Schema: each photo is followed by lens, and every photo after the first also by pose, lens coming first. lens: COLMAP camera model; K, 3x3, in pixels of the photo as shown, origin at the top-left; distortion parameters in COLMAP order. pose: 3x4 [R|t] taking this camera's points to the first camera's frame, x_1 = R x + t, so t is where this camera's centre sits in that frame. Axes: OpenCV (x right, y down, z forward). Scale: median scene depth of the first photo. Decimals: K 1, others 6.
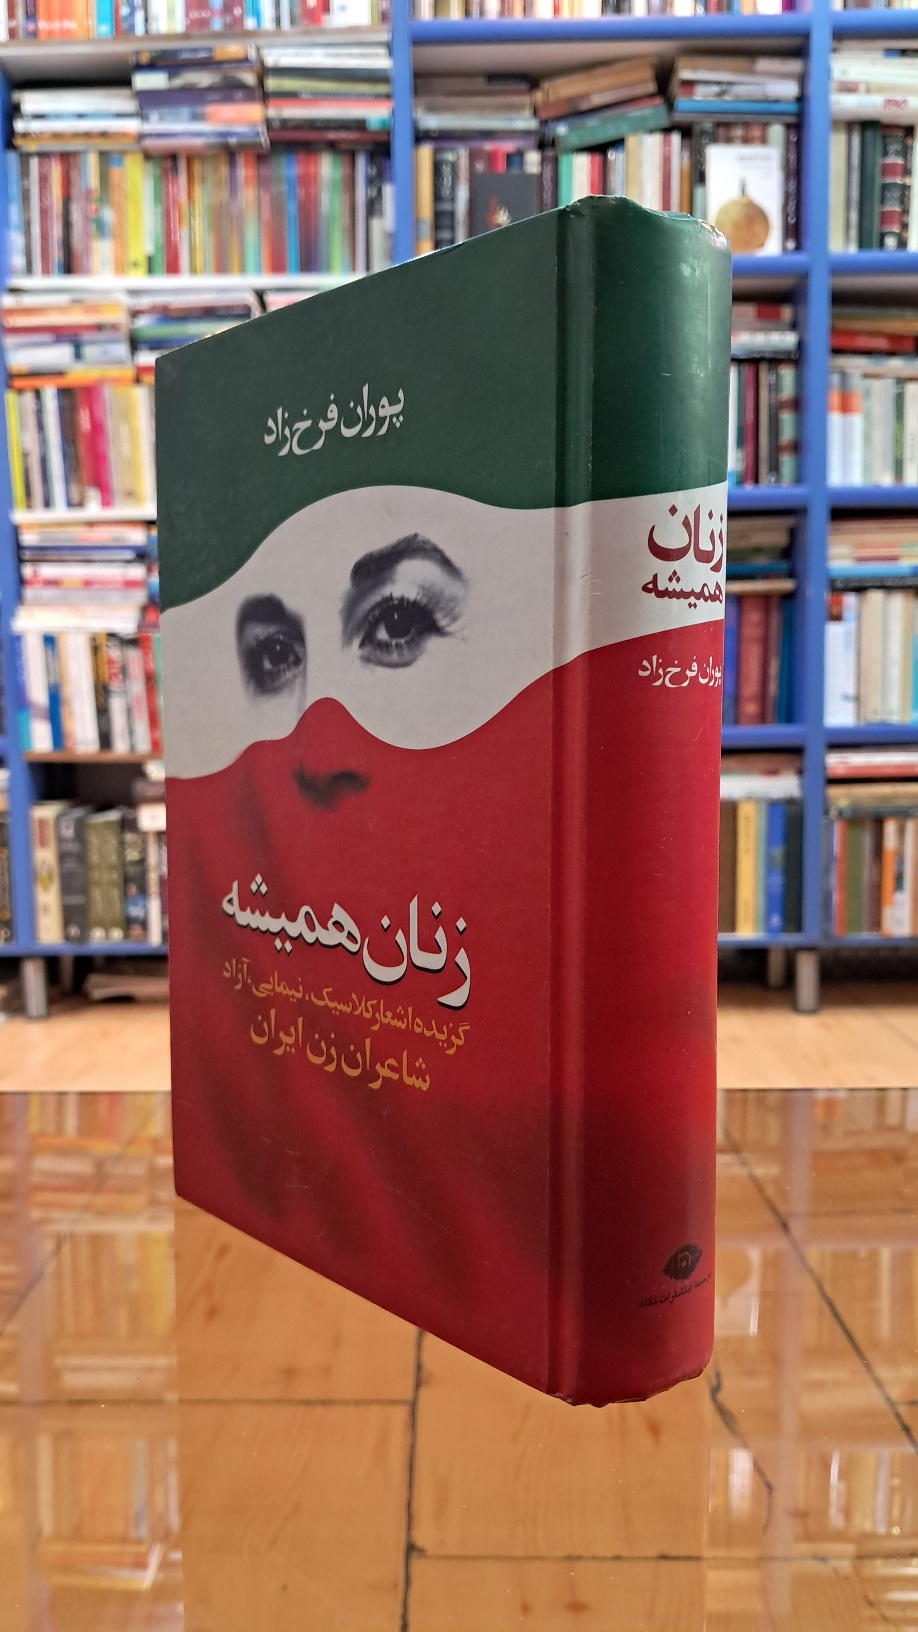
lens RADIAL K [[1286.6, 0, 451.2], [0, 1286.6, 810.5], [0, 0, 1]] dist [-0.005056, -0.005608]
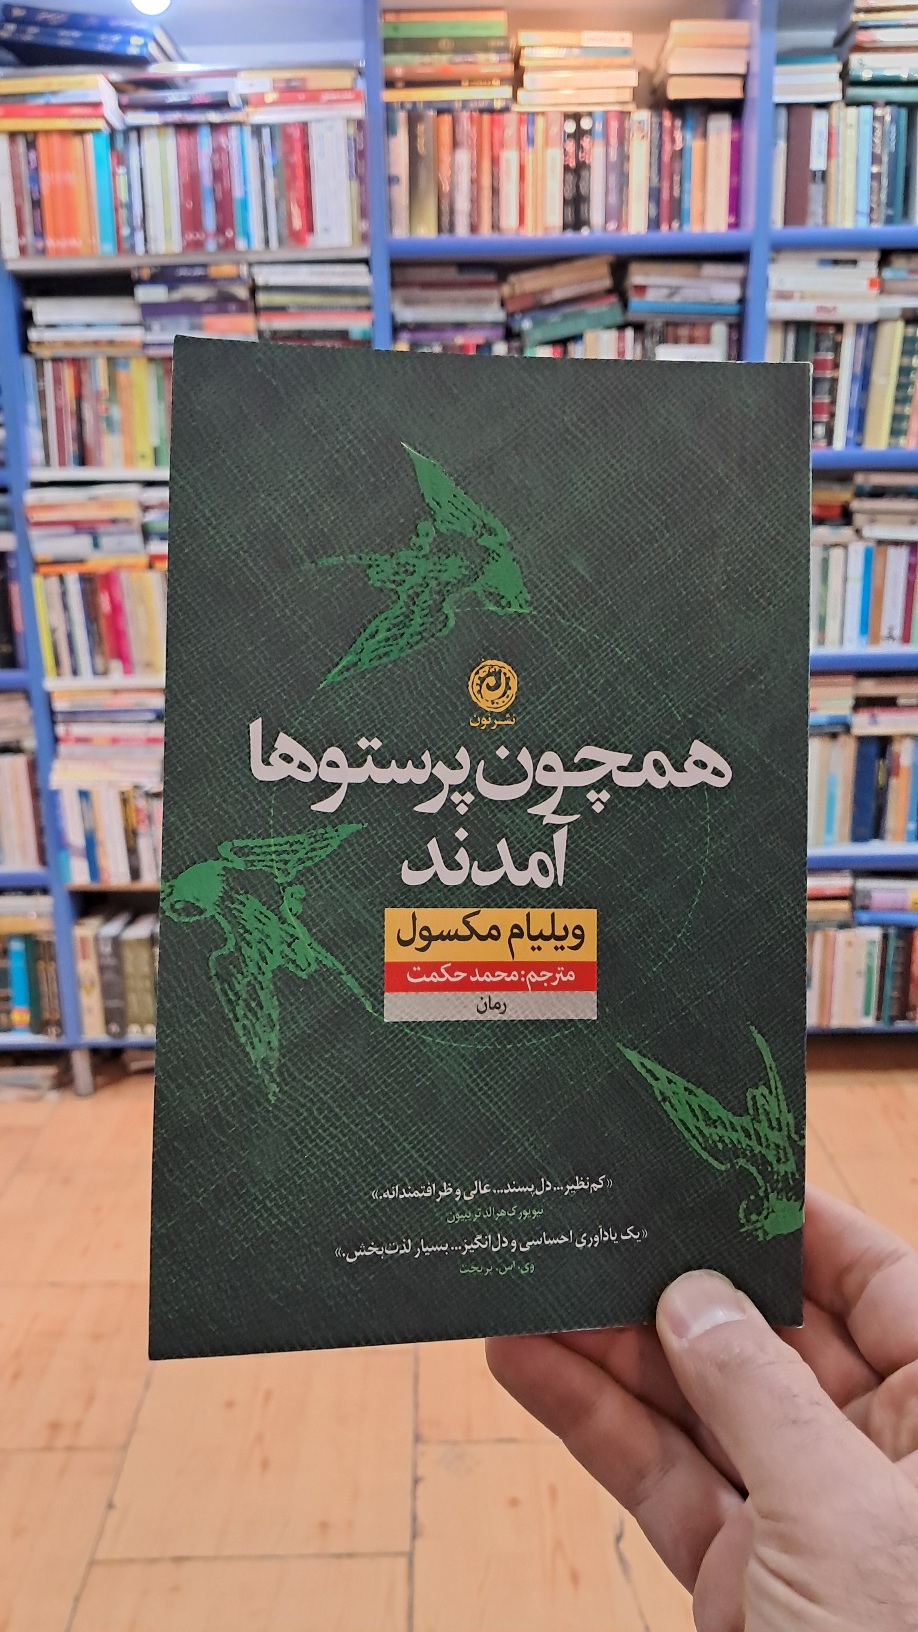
lens RADIAL K [[1284.0, 0, 453.9], [0, 1284.0, 822.2], [0, 0, 1]] dist [-0.002621, -0.008056]
pose [[0.999817, -0.010300, 0.016148, 0.001866], [0.007871, 0.989568, 0.143848, -0.270255], [-0.017461, -0.143695, 0.989468, -0.151683]]
